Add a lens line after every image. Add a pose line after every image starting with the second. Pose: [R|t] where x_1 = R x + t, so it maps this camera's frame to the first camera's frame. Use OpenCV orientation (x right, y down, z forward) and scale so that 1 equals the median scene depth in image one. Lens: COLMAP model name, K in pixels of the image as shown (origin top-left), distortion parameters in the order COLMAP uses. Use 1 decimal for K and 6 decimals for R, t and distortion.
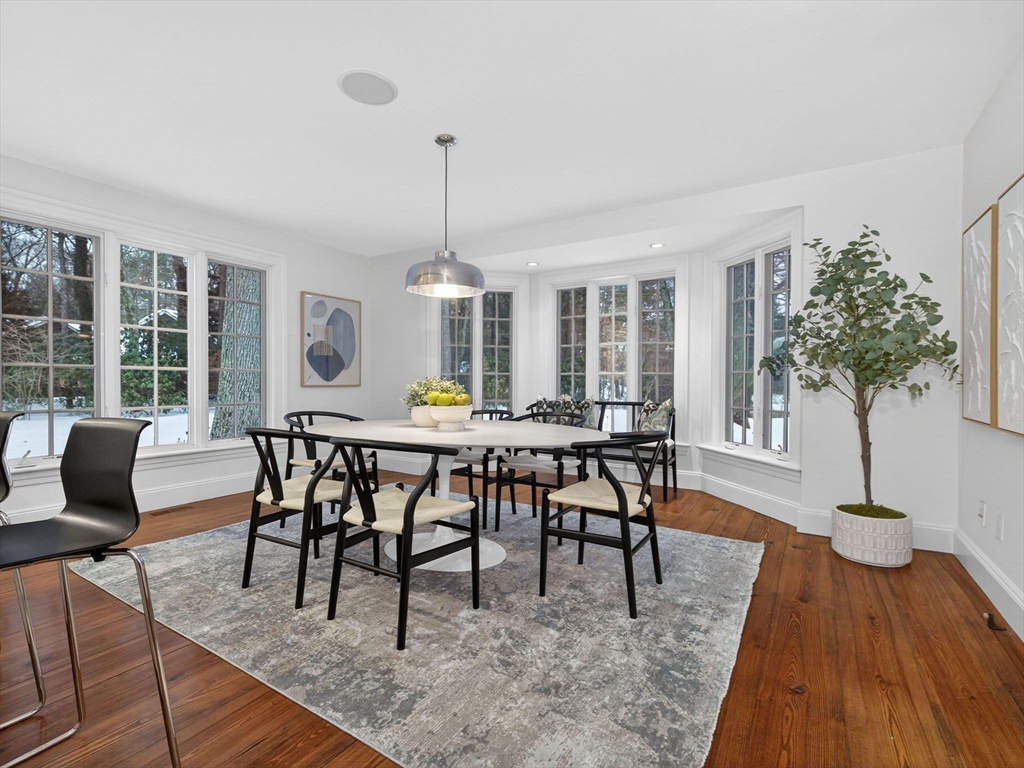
lens RADIAL K [[482.9, 0, 513.7], [0, 482.9, 383.7], [0, 0, 1]] dist [0.005996, 0.000104]
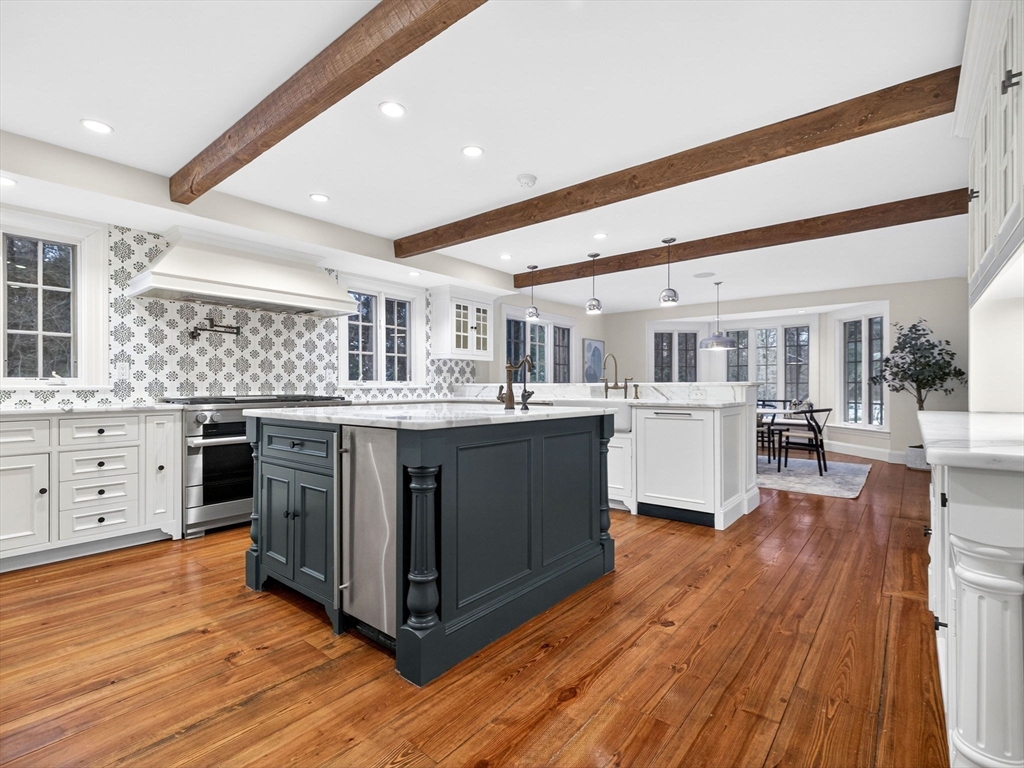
lens RADIAL K [[482.9, 0, 511.1], [0, 482.9, 382.8], [0, 0, 1]] dist [0.005996, 0.000104]
pose [[0.991354, -0.006932, -0.131035, -0.802282], [0.005010, 0.999875, -0.014988, -0.002322], [0.131122, 0.014202, 0.991264, -1.375032]]
